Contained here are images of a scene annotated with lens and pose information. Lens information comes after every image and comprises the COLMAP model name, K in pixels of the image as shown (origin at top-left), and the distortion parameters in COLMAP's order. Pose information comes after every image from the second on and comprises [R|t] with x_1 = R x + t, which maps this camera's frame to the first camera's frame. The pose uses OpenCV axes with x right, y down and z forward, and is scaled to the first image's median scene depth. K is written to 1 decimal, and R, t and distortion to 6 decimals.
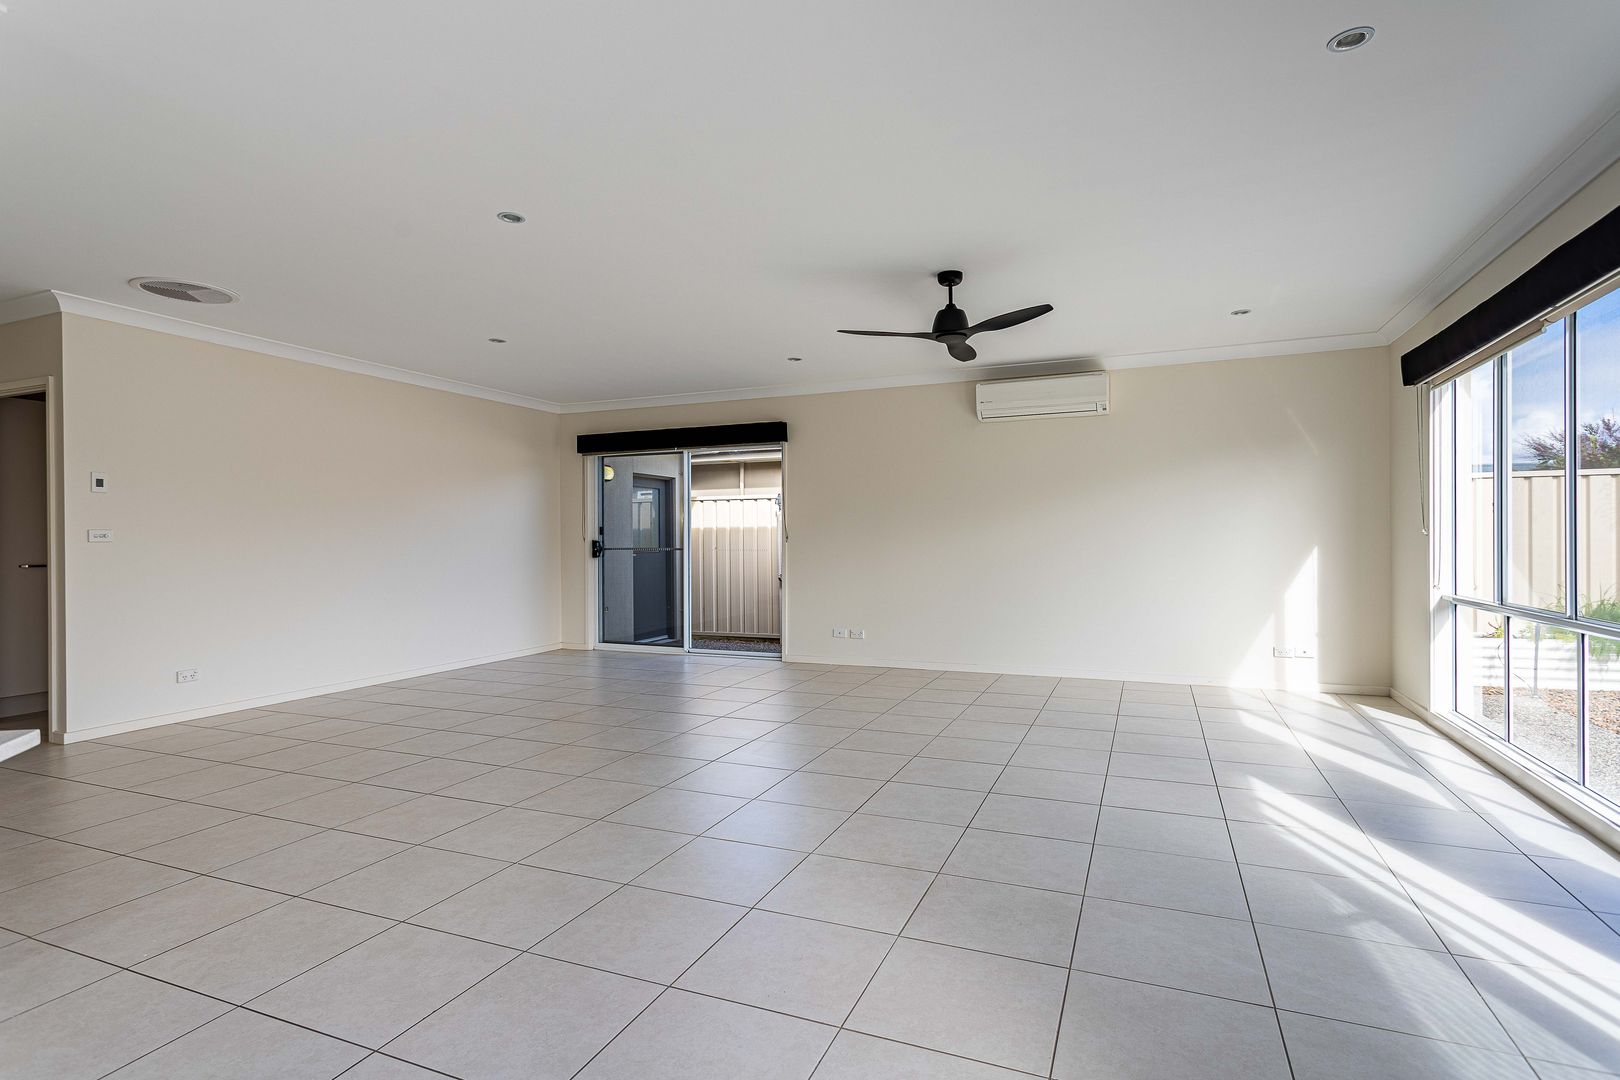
lens RADIAL K [[798.0, 0, 816.8], [0, 798.0, 541.6], [0, 0, 1]] dist [-0.000646, 0.000054]
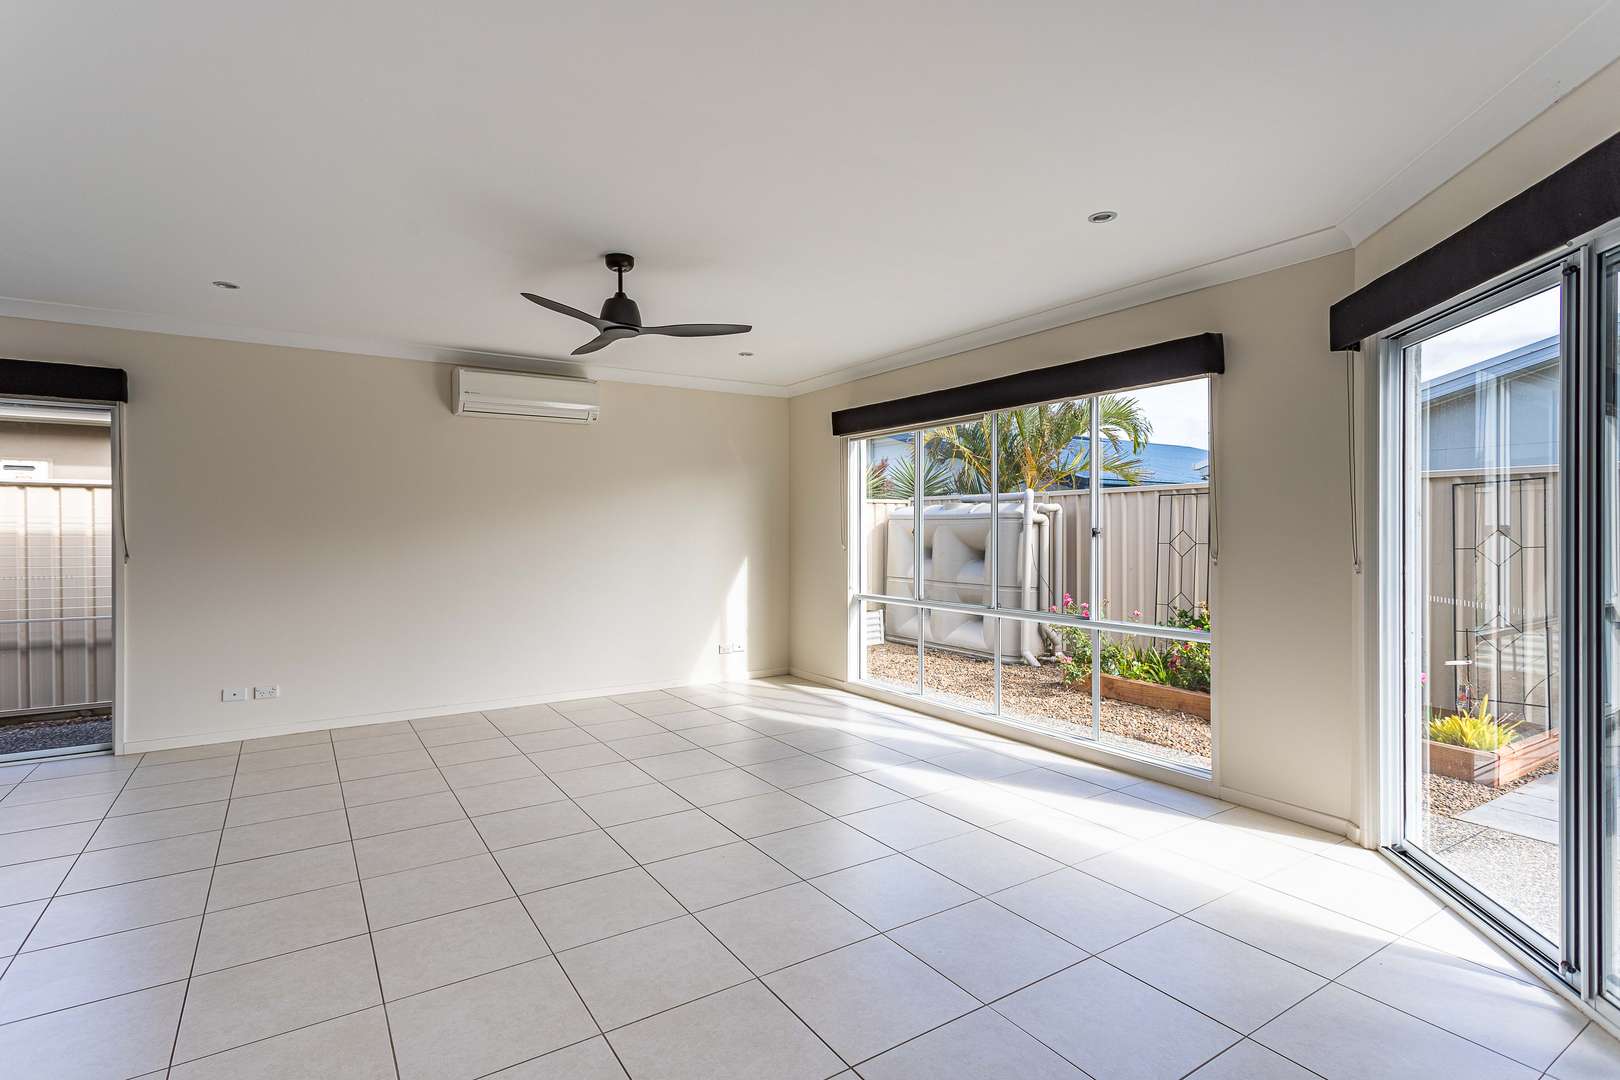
lens RADIAL K [[798.0, 0, 809.5], [0, 798.0, 532.6], [0, 0, 1]] dist [-0.000646, 0.000054]
pose [[0.571066, 0.005457, 0.820886, -0.278250], [-0.000845, 0.999981, -0.006060, -0.021444], [-0.820903, 0.002767, 0.571060, 0.222282]]
